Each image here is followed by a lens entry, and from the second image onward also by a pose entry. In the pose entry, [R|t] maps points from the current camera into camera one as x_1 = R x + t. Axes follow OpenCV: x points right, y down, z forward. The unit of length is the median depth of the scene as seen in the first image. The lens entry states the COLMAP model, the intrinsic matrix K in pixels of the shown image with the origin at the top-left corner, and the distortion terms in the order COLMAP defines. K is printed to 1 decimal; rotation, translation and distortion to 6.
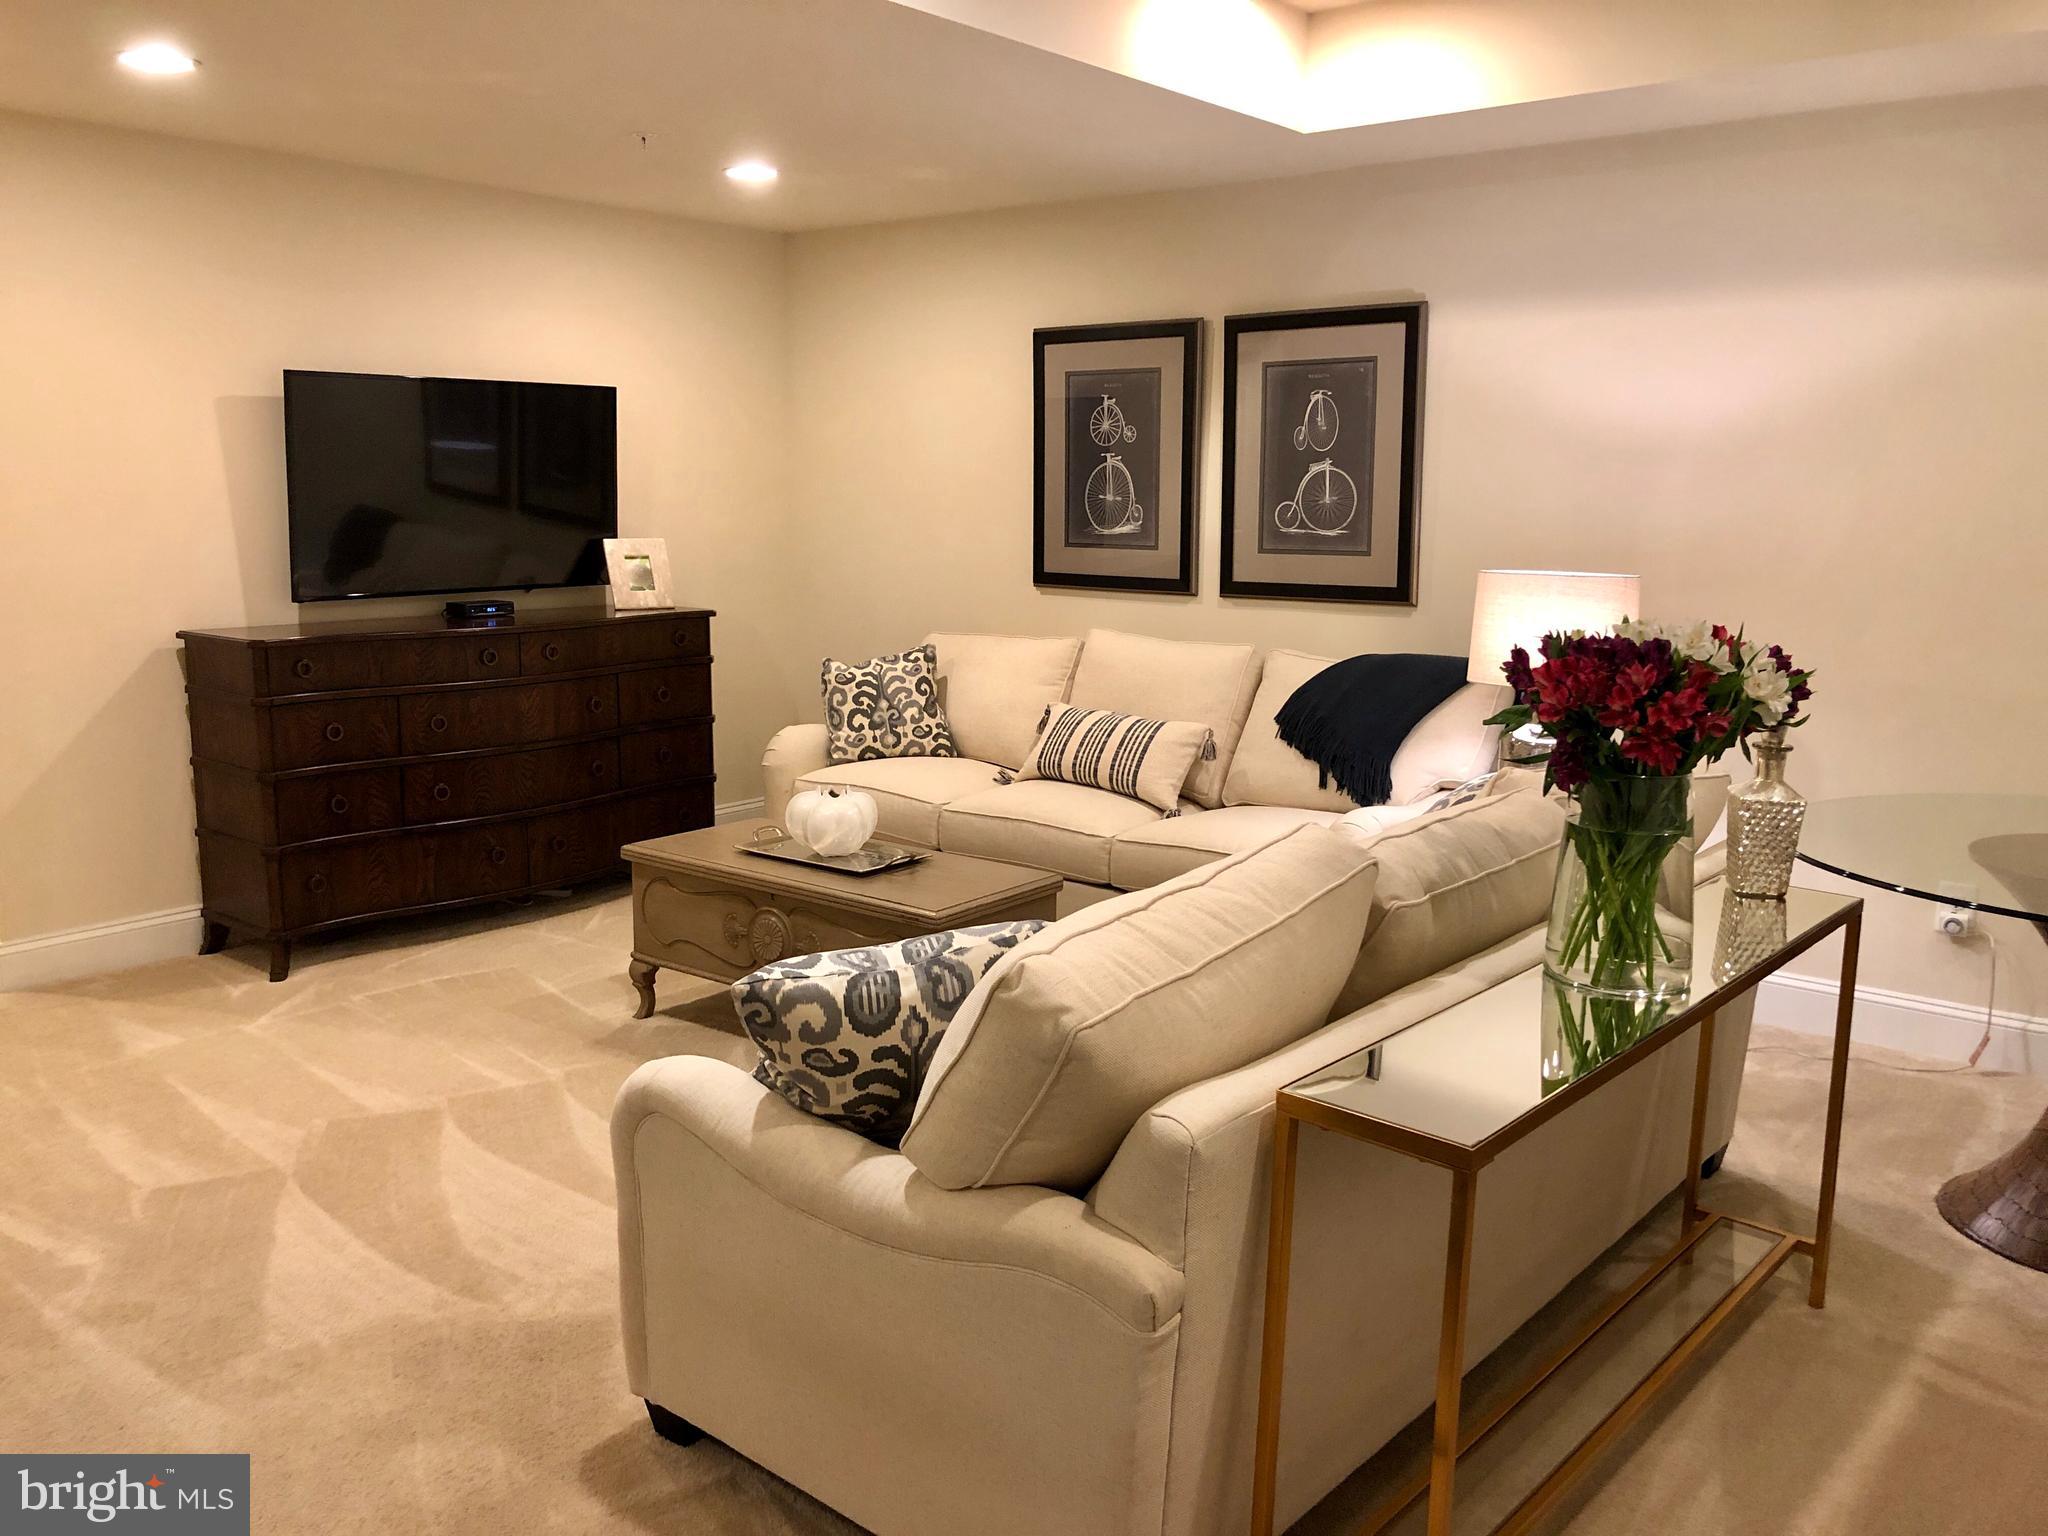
lens RADIAL K [[1729.8, 0, 987.2], [0, 1729.8, 773.6], [0, 0, 1]] dist [0.069725, -0.118579]
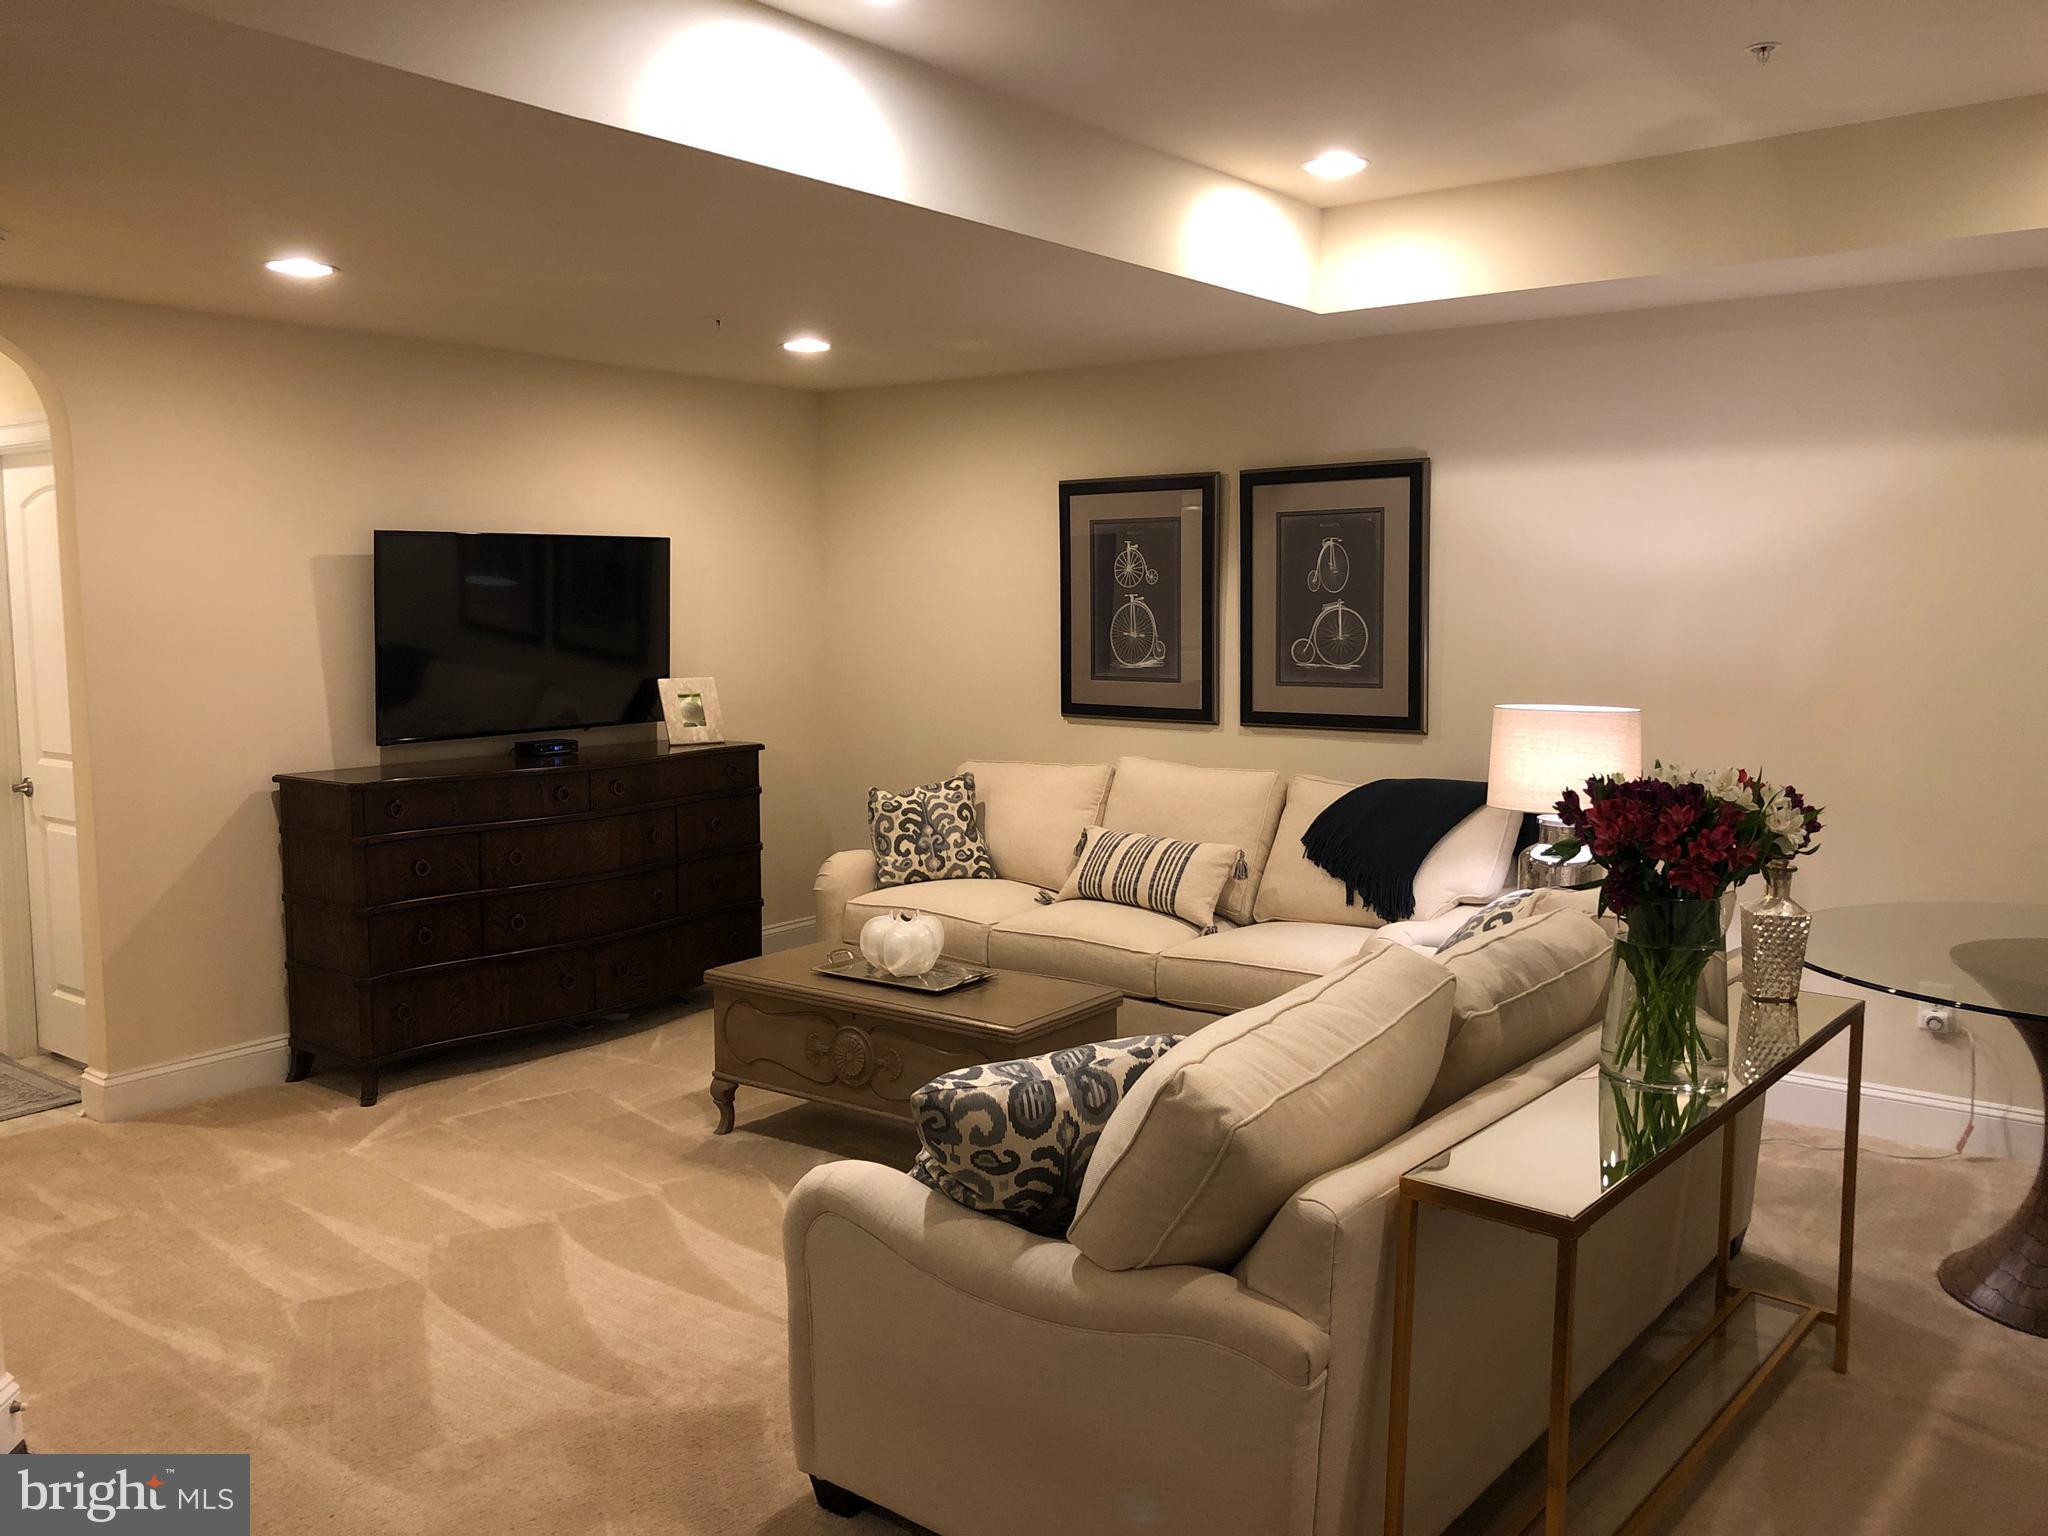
lens RADIAL K [[1690.5, 0, 1024.0], [0, 1690.5, 768.0], [0, 0, 1]] dist [0.067560, -0.118217]
pose [[0.999523, -0.014988, 0.027016, -0.062462], [0.016864, 0.997362, -0.070603, -0.008908], [-0.025887, 0.071024, 0.997139, -0.087542]]
